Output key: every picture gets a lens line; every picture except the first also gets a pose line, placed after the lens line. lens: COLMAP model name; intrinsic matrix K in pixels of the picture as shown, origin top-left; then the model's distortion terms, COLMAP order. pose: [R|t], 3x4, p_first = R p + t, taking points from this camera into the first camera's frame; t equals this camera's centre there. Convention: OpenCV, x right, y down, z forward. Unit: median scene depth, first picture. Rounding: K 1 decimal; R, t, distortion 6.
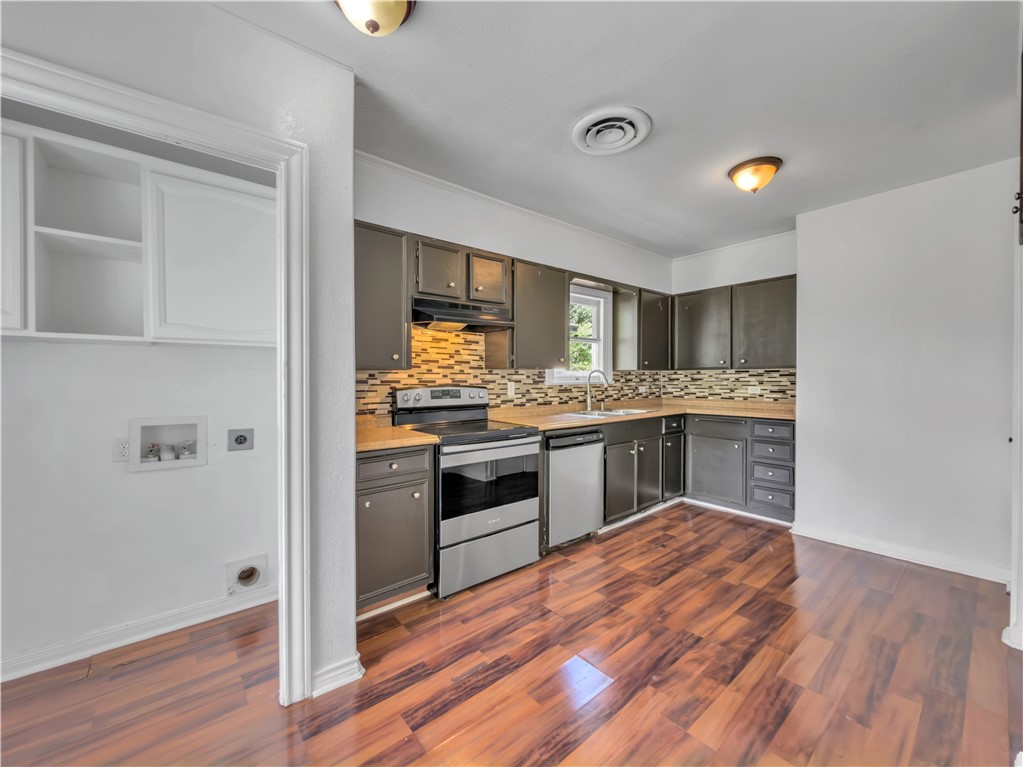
lens RADIAL K [[417.2, 0, 511.5], [0, 417.2, 383.5], [0, 0, 1]] dist [0.000567, 0.000023]
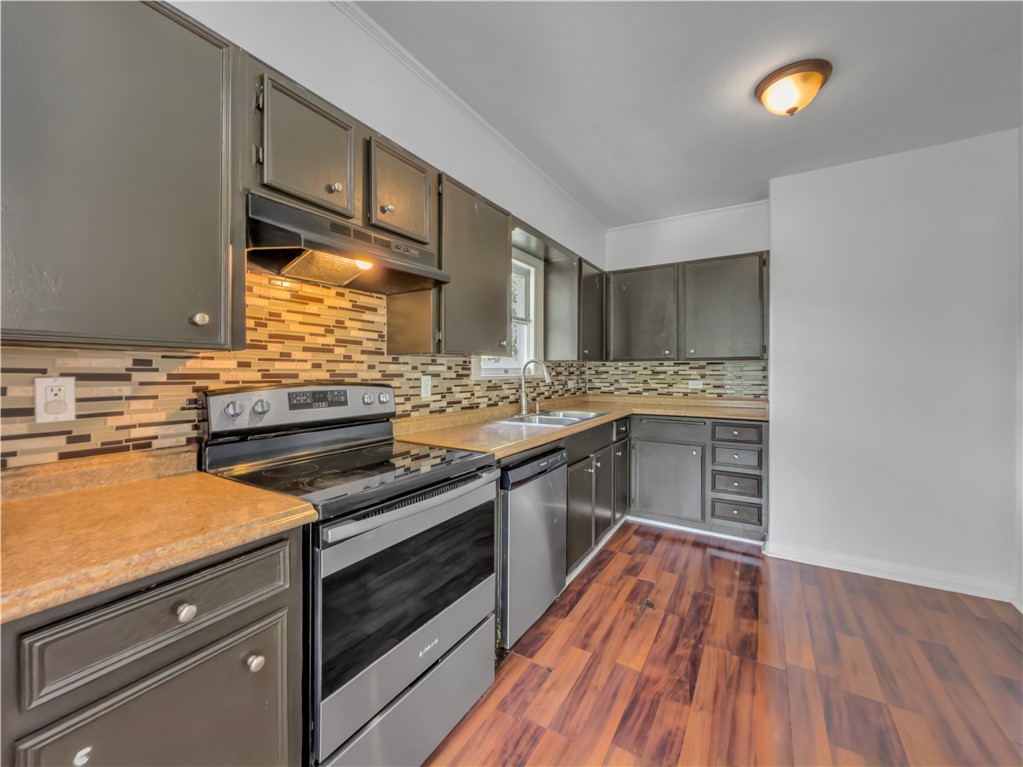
lens RADIAL K [[416.1, 0, 512.0], [0, 416.1, 373.3], [0, 0, 1]] dist [0.000545, 0.000096]
pose [[0.947972, 0.001597, 0.318350, -0.084609], [0.000335, 0.999982, -0.006013, -0.004223], [-0.318354, 0.005807, 0.947954, 0.375473]]
